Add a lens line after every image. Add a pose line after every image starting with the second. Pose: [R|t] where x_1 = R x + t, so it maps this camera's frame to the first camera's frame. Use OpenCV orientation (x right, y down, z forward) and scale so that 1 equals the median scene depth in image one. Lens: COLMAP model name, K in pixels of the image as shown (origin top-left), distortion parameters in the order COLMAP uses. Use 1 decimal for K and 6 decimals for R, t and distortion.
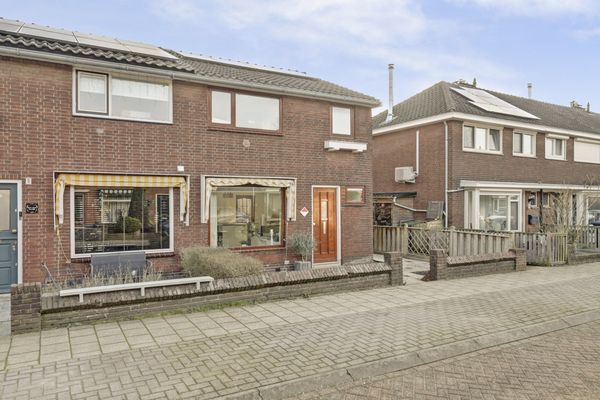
lens RADIAL K [[428.3, 0, 300.0], [0, 428.3, 200.0], [0, 0, 1]] dist [0.006291, 0.002717]
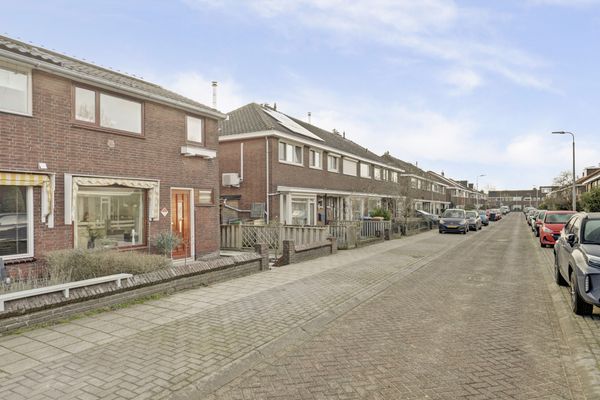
lens RADIAL K [[396.5, 0, 300.0], [0, 396.5, 200.0], [0, 0, 1]] dist [-0.000188, 0.002207]
pose [[0.860191, 0.004040, 0.509956, -0.225016], [0.001033, 0.999953, -0.009664, 0.008556], [-0.509971, 0.008839, 0.860146, -0.018738]]
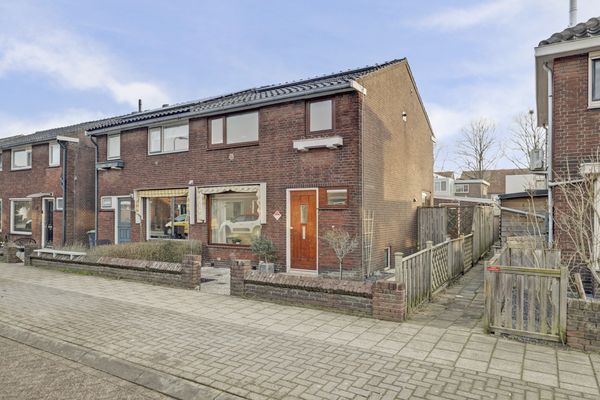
lens RADIAL K [[396.5, 0, 300.0], [0, 396.5, 200.0], [0, 0, 1]] dist [-0.000188, 0.002207]
pose [[0.478166, -0.024501, -0.877928, 0.961478], [0.005325, 0.999673, -0.024999, 0.016853], [0.878254, 0.007279, 0.478140, 0.665879]]
